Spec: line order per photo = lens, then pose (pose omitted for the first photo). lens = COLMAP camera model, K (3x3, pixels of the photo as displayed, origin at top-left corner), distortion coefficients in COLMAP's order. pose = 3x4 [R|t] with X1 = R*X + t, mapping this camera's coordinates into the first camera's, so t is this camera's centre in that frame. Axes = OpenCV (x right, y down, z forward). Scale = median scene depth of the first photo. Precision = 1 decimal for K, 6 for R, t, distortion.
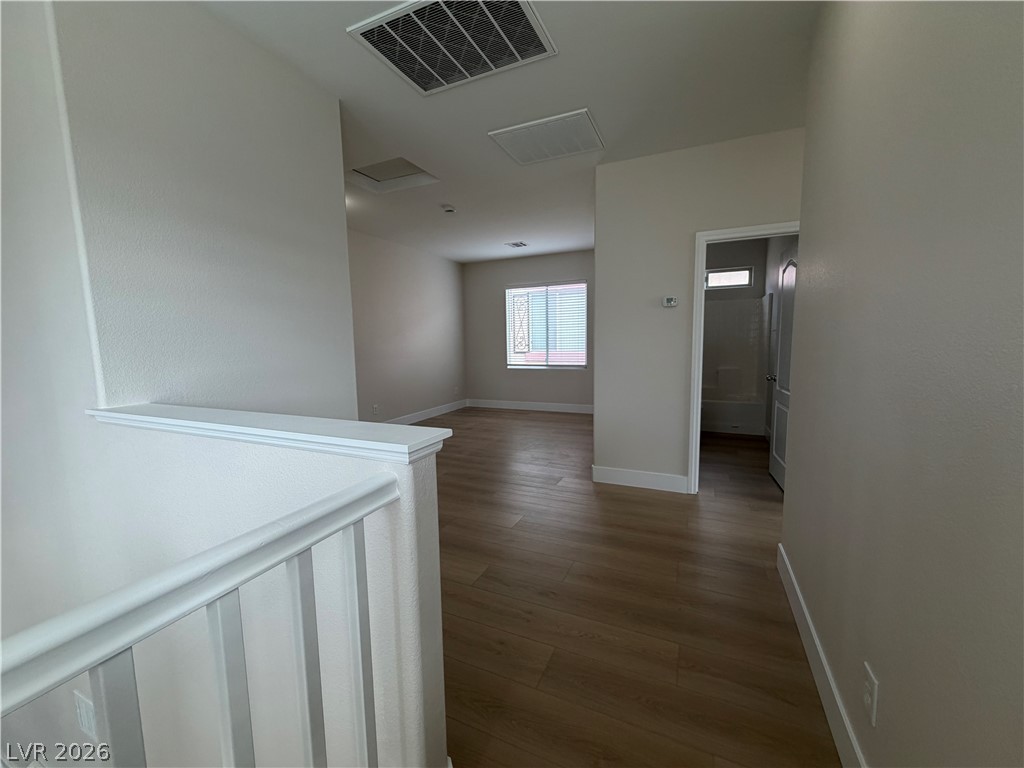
lens RADIAL K [[410.0, 0, 508.6], [0, 410.0, 382.4], [0, 0, 1]] dist [0.002426, -0.000412]
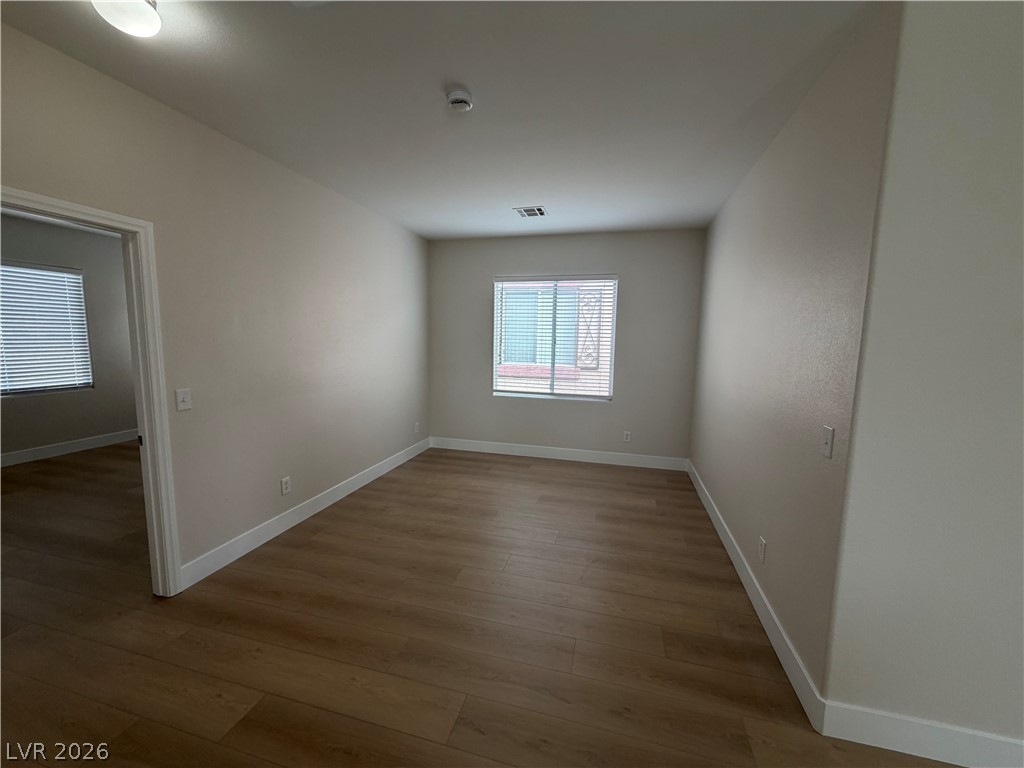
lens RADIAL K [[410.0, 0, 507.4], [0, 410.0, 383.8], [0, 0, 1]] dist [0.002426, -0.000412]
pose [[0.985787, 0.017900, 0.167042, -0.154333], [-0.019526, 0.999777, 0.008097, -0.098299], [-0.166860, -0.011244, 0.985916, 0.502278]]
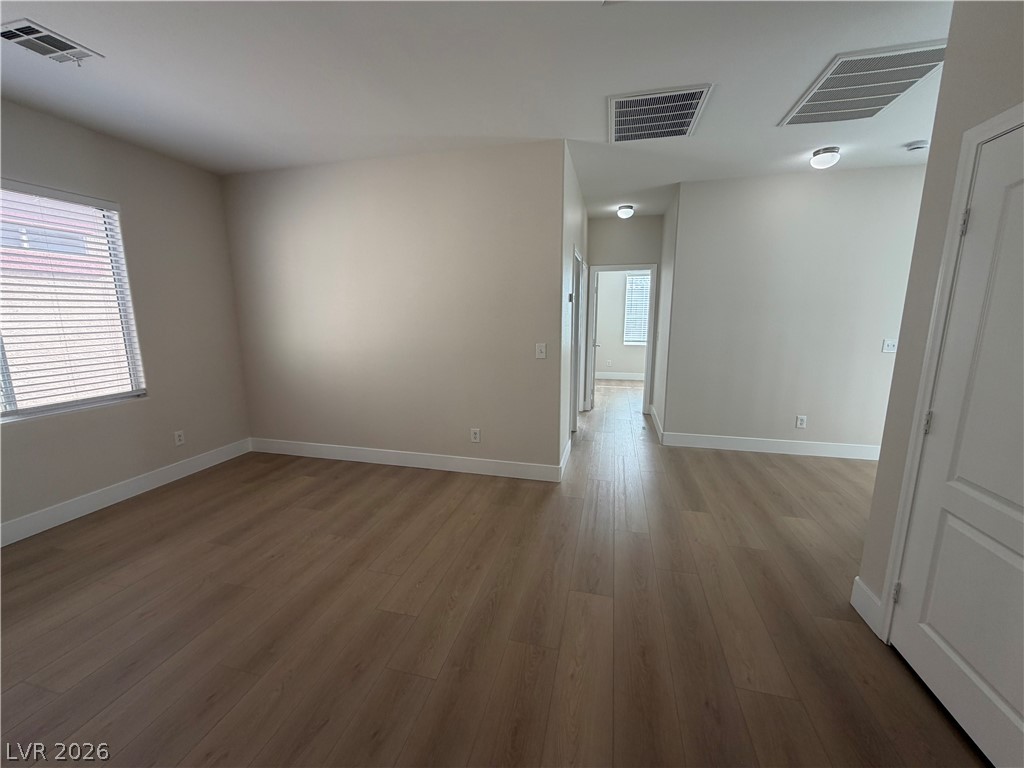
lens RADIAL K [[410.0, 0, 510.3], [0, 410.0, 384.4], [0, 0, 1]] dist [0.002426, -0.000412]
pose [[-0.176931, -0.152328, 0.972364, -0.482206], [0.109795, 0.978729, 0.173303, -0.121957], [-0.978080, 0.137423, -0.156443, 0.929552]]
